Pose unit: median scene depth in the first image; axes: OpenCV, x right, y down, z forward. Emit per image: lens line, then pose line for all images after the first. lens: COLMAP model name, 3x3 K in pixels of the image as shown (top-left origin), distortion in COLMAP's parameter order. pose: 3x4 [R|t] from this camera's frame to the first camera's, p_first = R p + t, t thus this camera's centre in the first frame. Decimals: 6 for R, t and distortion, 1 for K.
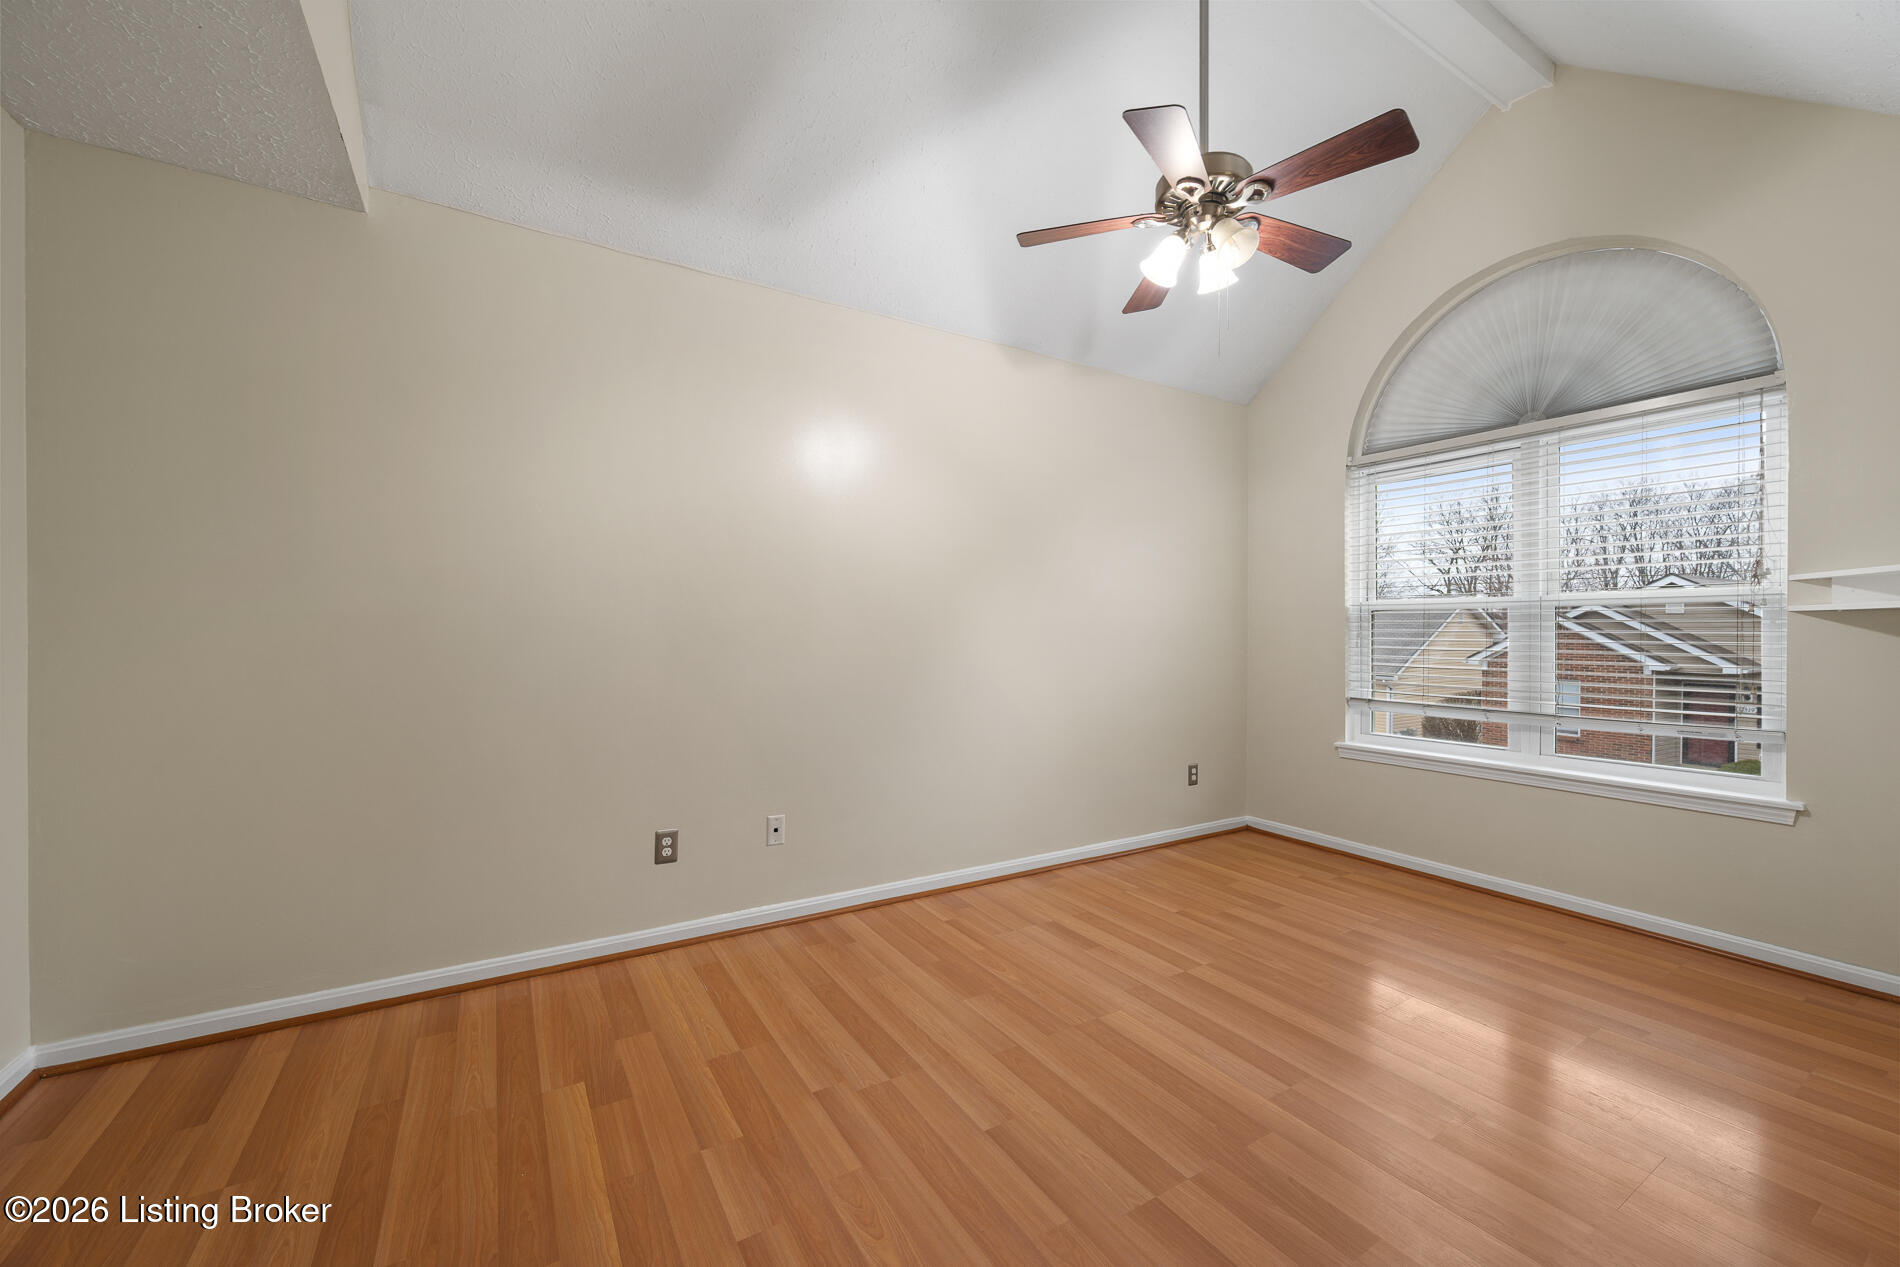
lens RADIAL K [[736.5, 0, 945.9], [0, 736.5, 638.3], [0, 0, 1]] dist [0.001111, -0.000201]
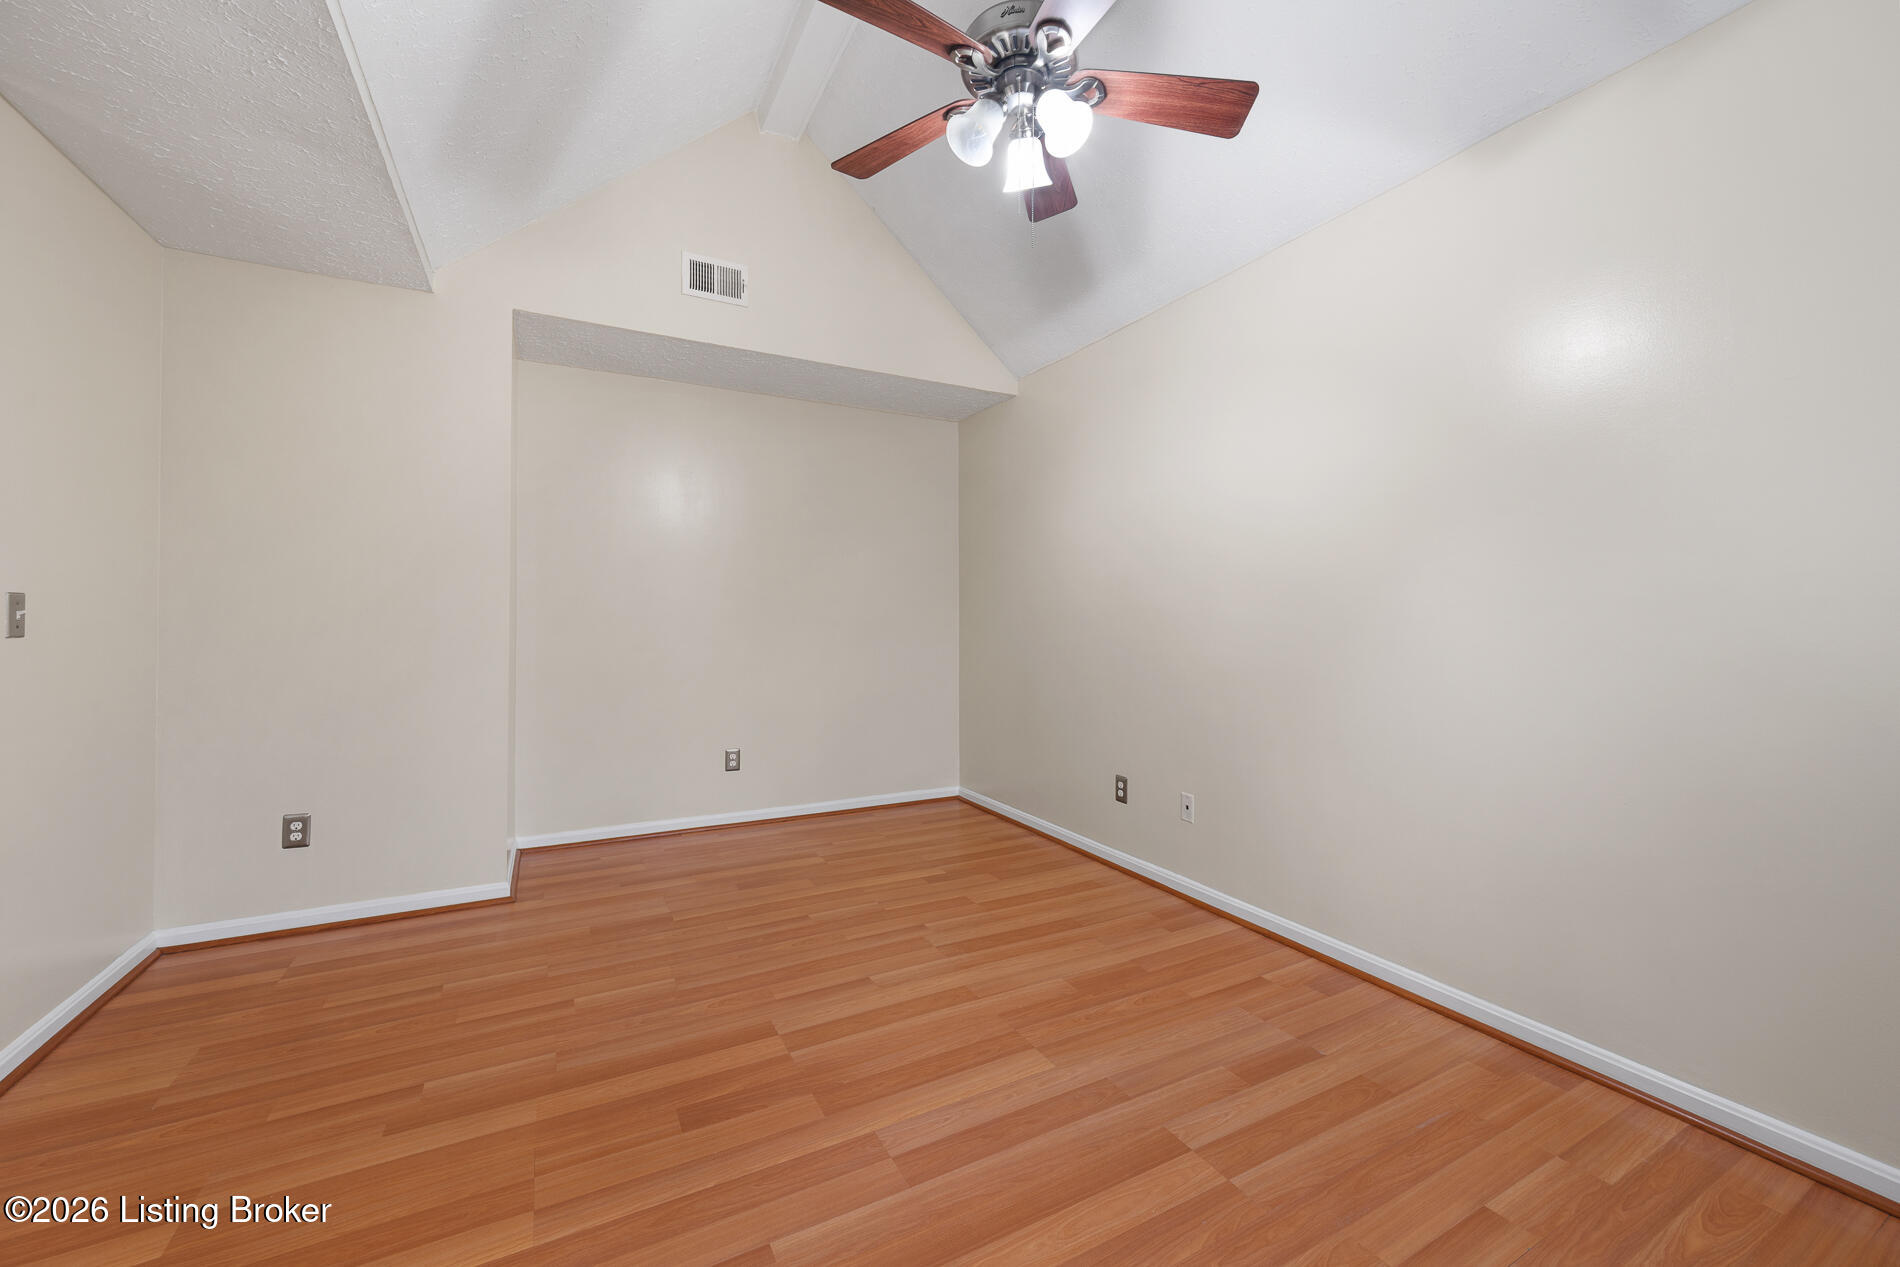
lens RADIAL K [[747.2, 0, 946.5], [0, 747.2, 630.7], [0, 0, 1]] dist [-0.001326, -0.000155]
pose [[-0.065184, 0.006814, -0.997850, 0.891894], [-0.005601, 0.999958, 0.007194, 0.004260], [0.997858, 0.006058, -0.065143, 0.763283]]
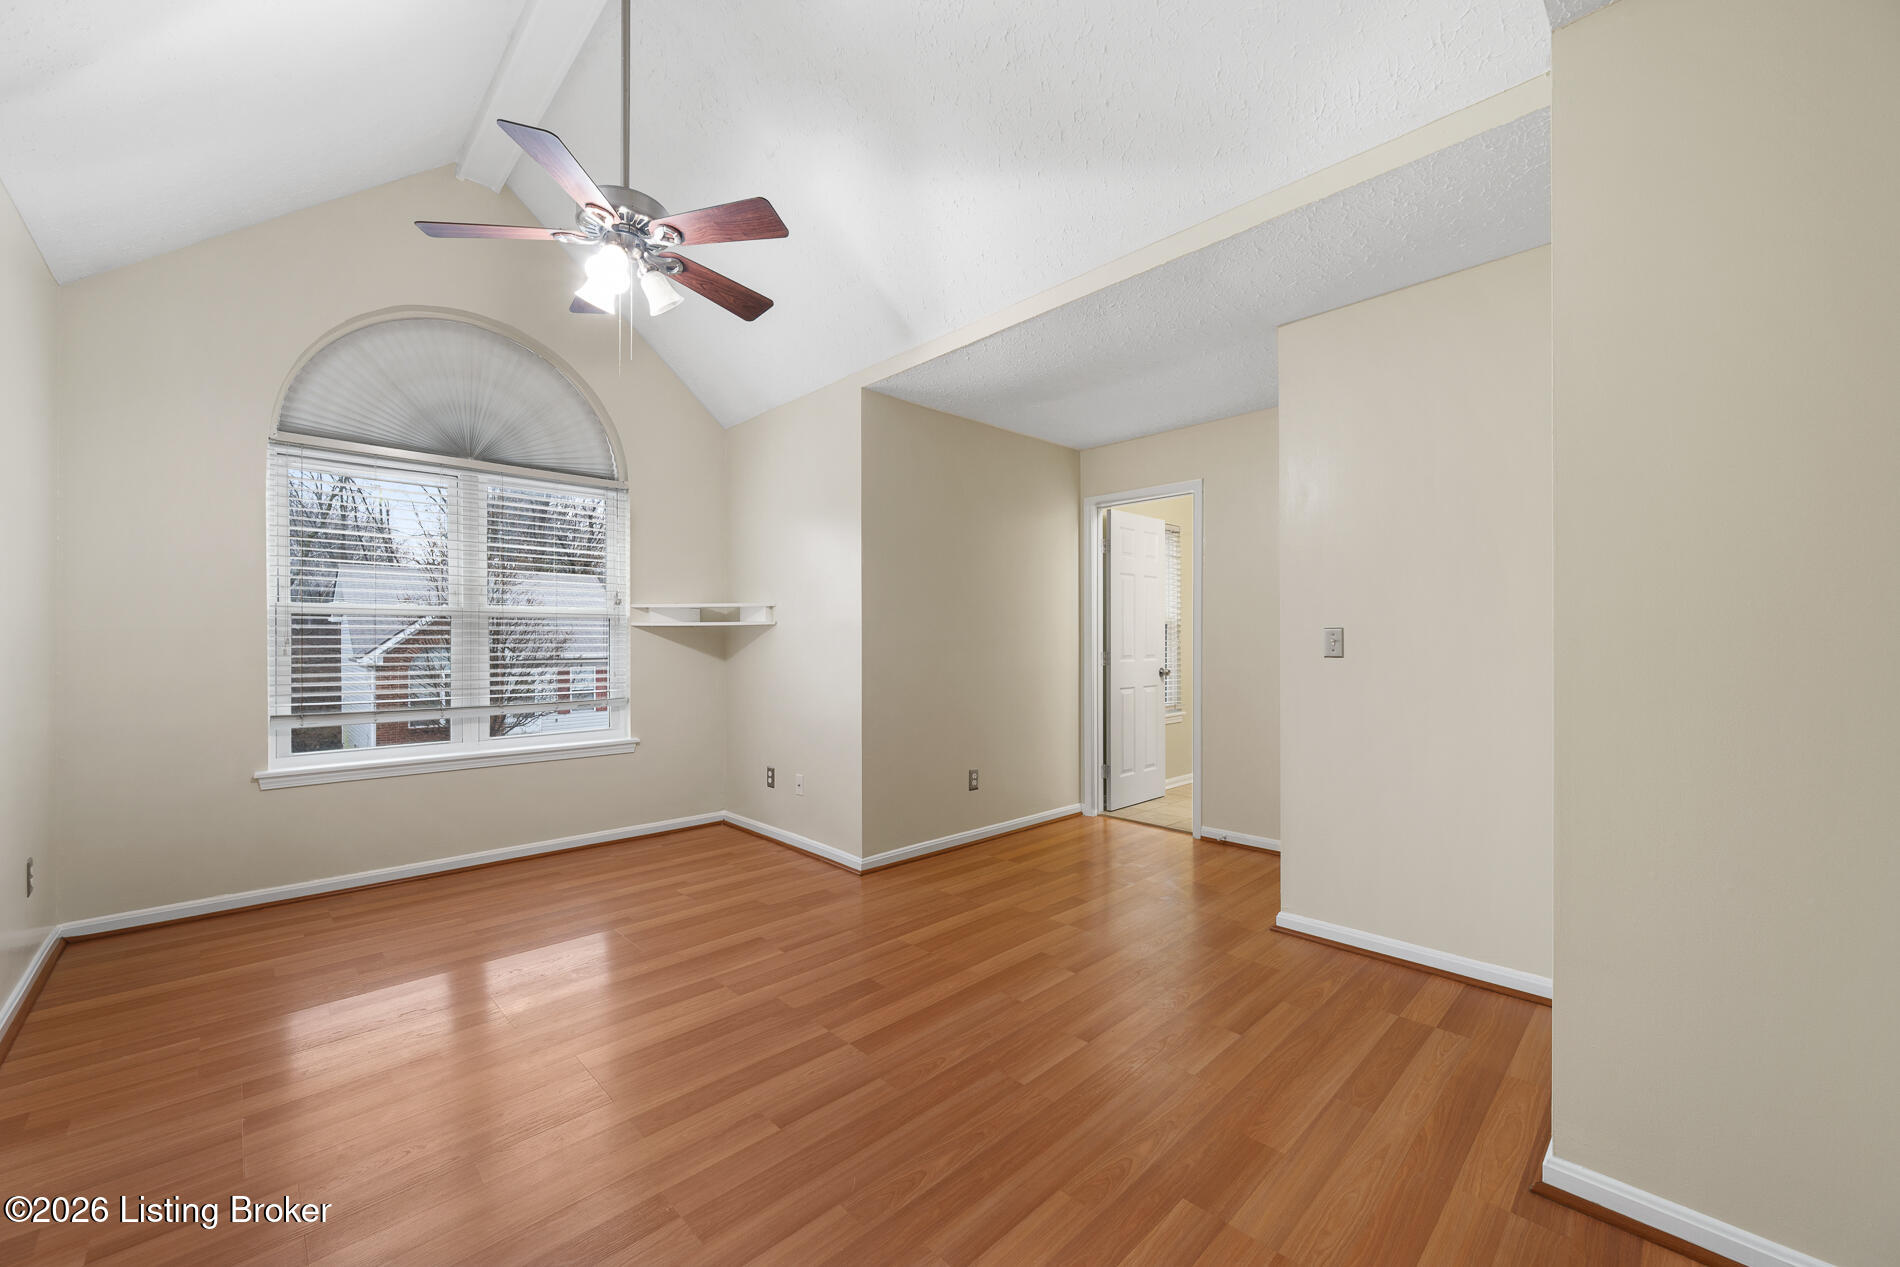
lens RADIAL K [[736.5, 0, 945.9], [0, 736.5, 638.3], [0, 0, 1]] dist [0.001111, -0.000201]
pose [[-0.212455, -0.000102, 0.977171, -0.612401], [0.007181, 0.999973, 0.001665, -0.005172], [-0.977145, 0.007370, -0.212448, 0.610757]]
